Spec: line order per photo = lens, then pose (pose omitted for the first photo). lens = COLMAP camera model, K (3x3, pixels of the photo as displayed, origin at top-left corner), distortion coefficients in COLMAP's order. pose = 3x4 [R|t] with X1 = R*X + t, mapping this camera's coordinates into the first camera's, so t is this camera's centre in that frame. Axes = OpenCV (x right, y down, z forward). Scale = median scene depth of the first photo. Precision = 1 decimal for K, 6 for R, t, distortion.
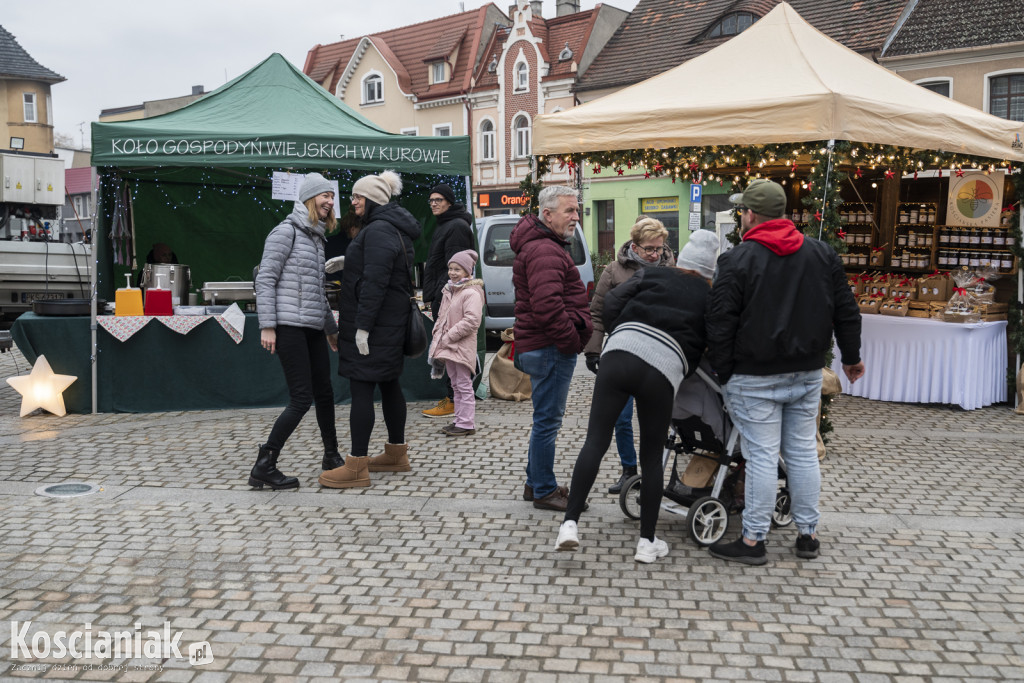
lens RADIAL K [[1138.7, 0, 512.0], [0, 1138.7, 341.5], [0, 0, 1]] dist [0.005605, 0.014747]
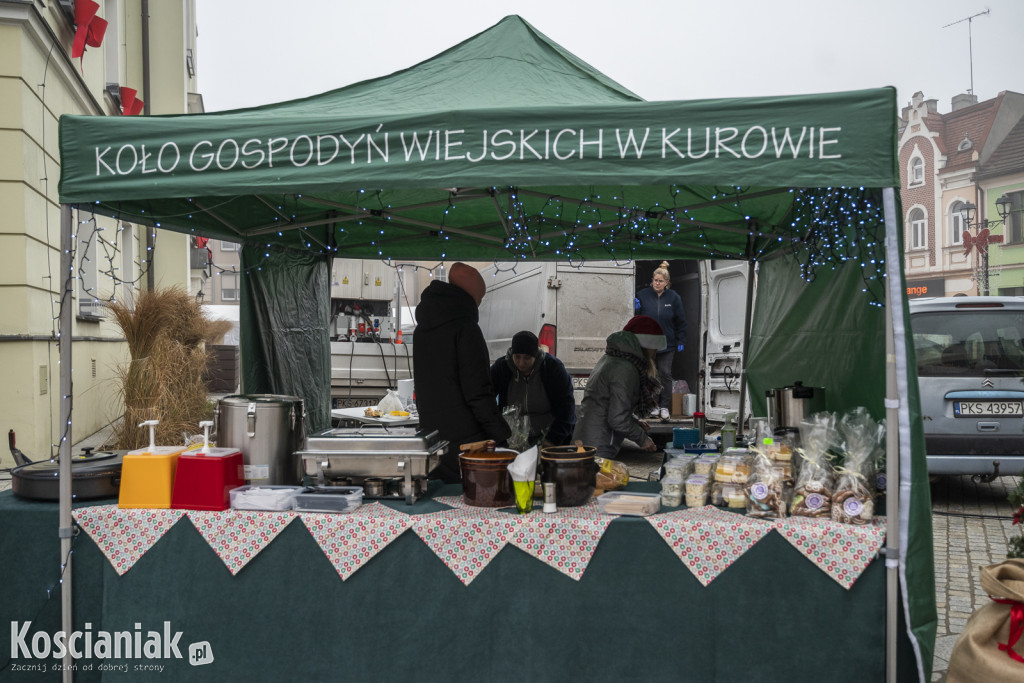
lens RADIAL K [[875.9, 0, 512.0], [0, 875.9, 341.5], [0, 0, 1]] dist [0.047661, -0.088793]
pose [[0.915851, -0.004526, -0.401493, -0.033474], [-0.025864, 0.997195, -0.070241, -0.061493], [0.400685, 0.074715, 0.913165, 0.615484]]
